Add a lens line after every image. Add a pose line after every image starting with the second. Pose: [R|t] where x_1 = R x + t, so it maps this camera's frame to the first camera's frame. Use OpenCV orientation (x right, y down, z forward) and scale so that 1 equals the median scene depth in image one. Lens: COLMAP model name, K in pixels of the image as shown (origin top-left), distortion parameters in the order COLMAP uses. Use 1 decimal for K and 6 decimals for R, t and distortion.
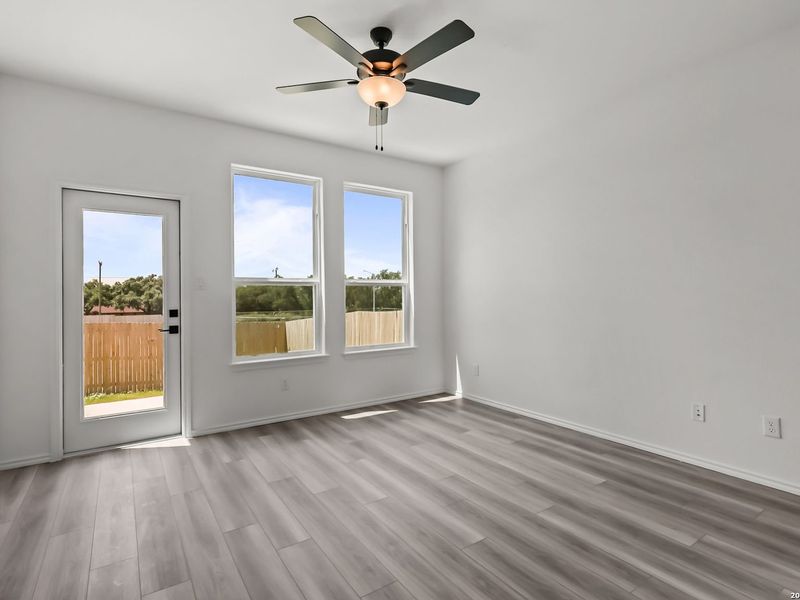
lens RADIAL K [[414.1, 0, 398.6], [0, 414.1, 293.2], [0, 0, 1]] dist [-0.005860, 0.002905]
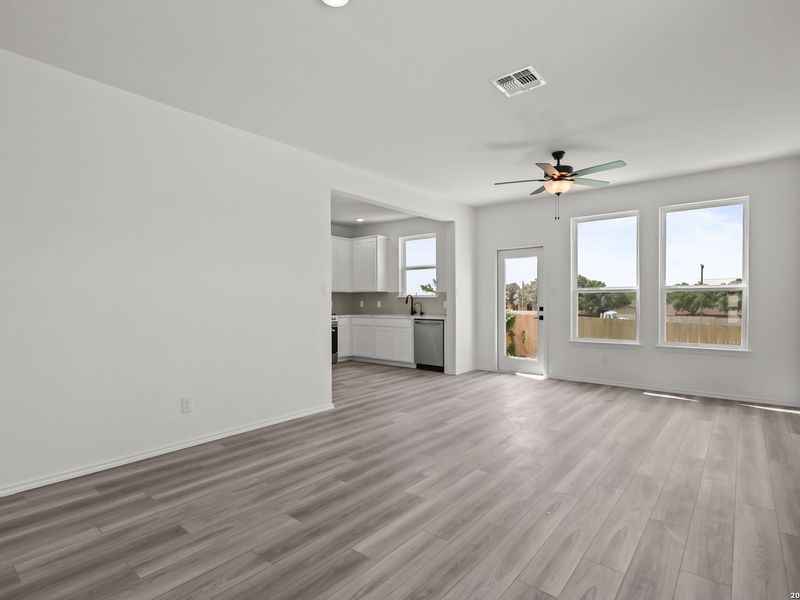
lens RADIAL K [[414.1, 0, 403.3], [0, 414.1, 303.6], [0, 0, 1]] dist [-0.005860, 0.002905]
pose [[0.289279, 0.015282, -0.957123, 1.023711], [0.005045, 0.999834, 0.017489, -0.009242], [0.957231, -0.009888, 0.289154, -0.113644]]
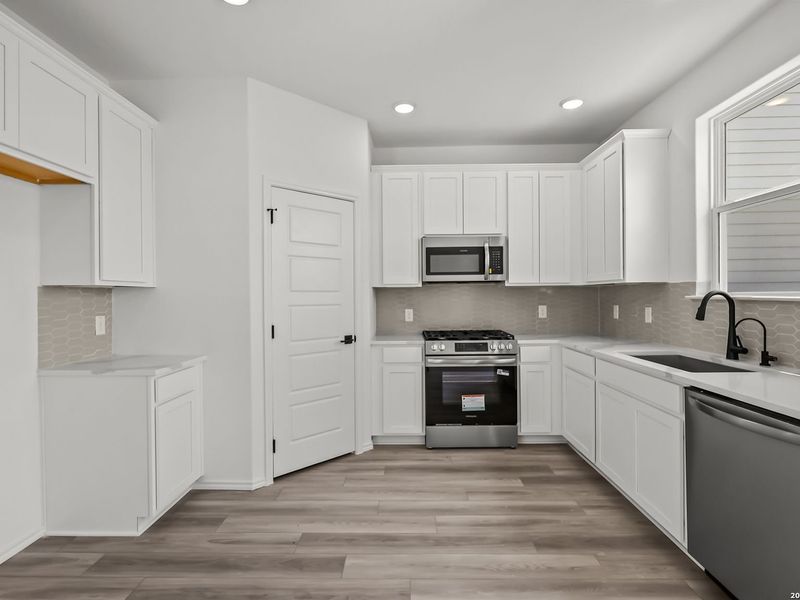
lens RADIAL K [[414.1, 0, 399.8], [0, 414.1, 298.1], [0, 0, 1]] dist [-0.005860, 0.002905]
pose [[-0.573606, 0.020229, -0.818882, -0.243426], [0.019448, 0.999750, 0.011074, -0.023036], [0.818901, -0.009574, -0.573856, 0.519588]]
